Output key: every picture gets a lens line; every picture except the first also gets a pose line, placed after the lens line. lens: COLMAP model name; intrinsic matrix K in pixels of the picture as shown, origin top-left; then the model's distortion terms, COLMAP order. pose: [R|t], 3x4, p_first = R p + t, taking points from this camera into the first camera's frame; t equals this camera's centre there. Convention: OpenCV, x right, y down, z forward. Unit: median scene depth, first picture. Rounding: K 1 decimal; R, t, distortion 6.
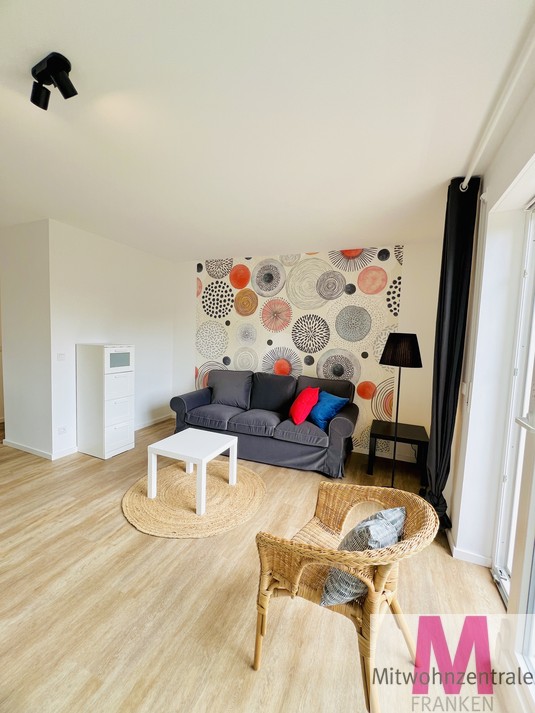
lens RADIAL K [[286.1, 0, 265.9], [0, 286.1, 356.8], [0, 0, 1]] dist [-0.001017, 0.000381]
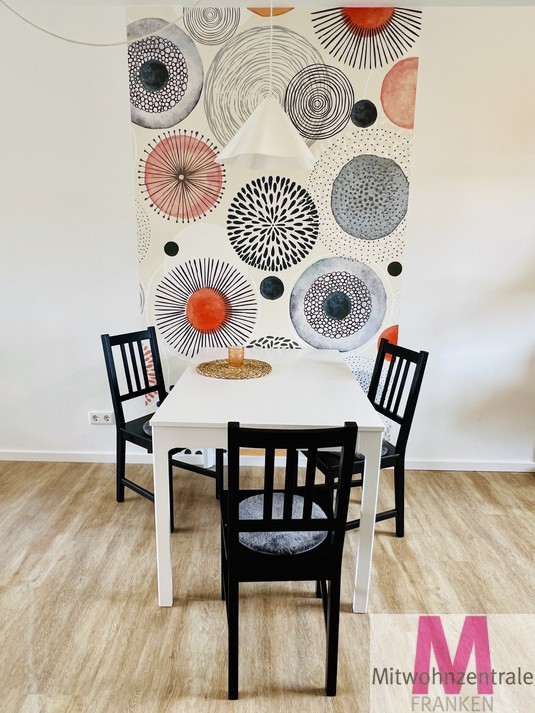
lens RADIAL K [[459.7, 0, 261.1], [0, 459.7, 352.6], [0, 0, 1]] dist [0.000595, -0.002200]
pose [[0.928416, -0.108825, 0.355247, -0.120420], [0.052316, 0.984907, 0.164987, -0.006257], [-0.367840, -0.134592, 0.920097, 0.348351]]
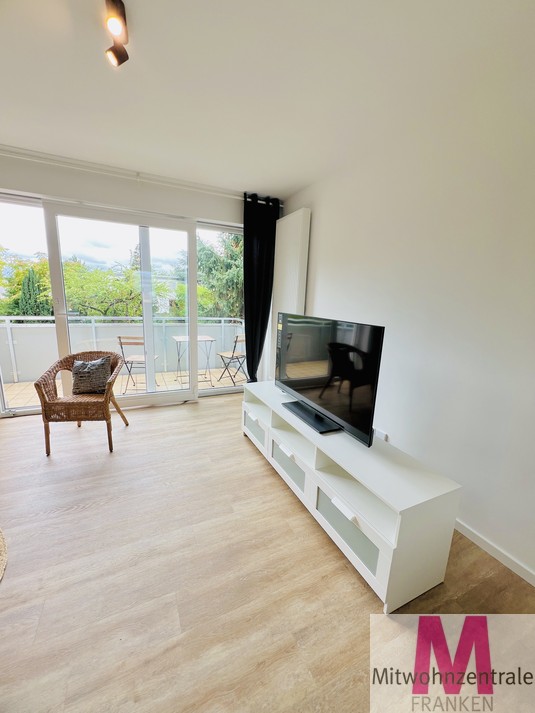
lens RADIAL K [[286.1, 0, 266.2], [0, 286.1, 354.0], [0, 0, 1]] dist [-0.001017, 0.000381]
pose [[-0.751128, -0.193418, 0.631187, -0.648036], [-0.017136, 0.961507, 0.274247, -0.045522], [-0.659934, 0.195178, -0.725529, 0.515716]]
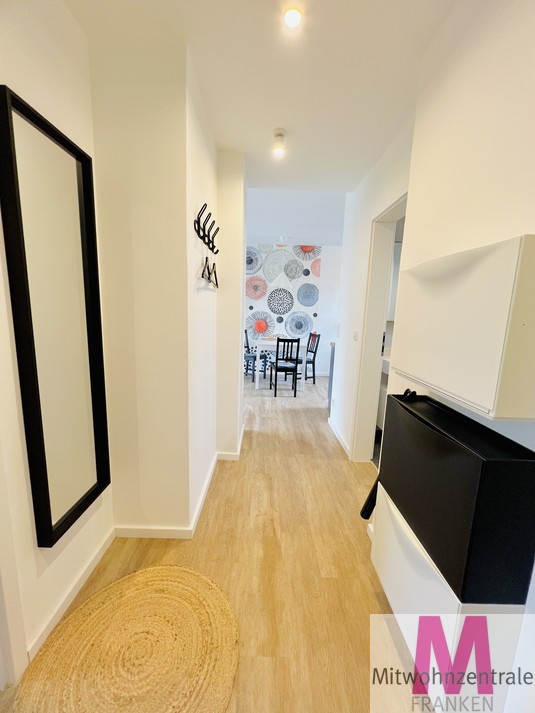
lens RADIAL K [[286.1, 0, 266.3], [0, 286.1, 355.3], [0, 0, 1]] dist [-0.001017, 0.000381]
pose [[0.919188, -0.069464, 0.387644, -0.498227], [0.031215, 0.994075, 0.104117, 0.038988], [-0.392579, -0.083603, 0.915910, -0.347881]]
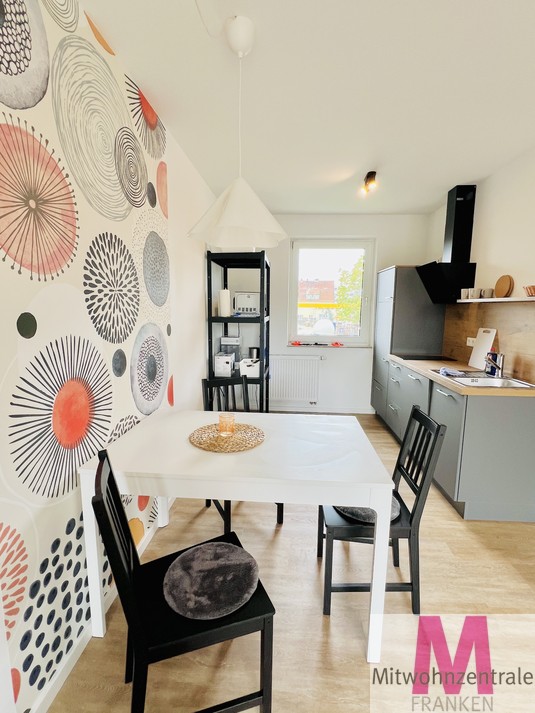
lens RADIAL K [[344.1, 0, 264.2], [0, 344.1, 354.8], [0, 0, 1]] dist [0.000973, 0.000551]
pose [[-0.318036, -0.172965, 0.932168, -0.315598], [0.045221, 0.979331, 0.197145, -0.075050], [-0.947000, 0.104853, -0.303641, 0.944623]]
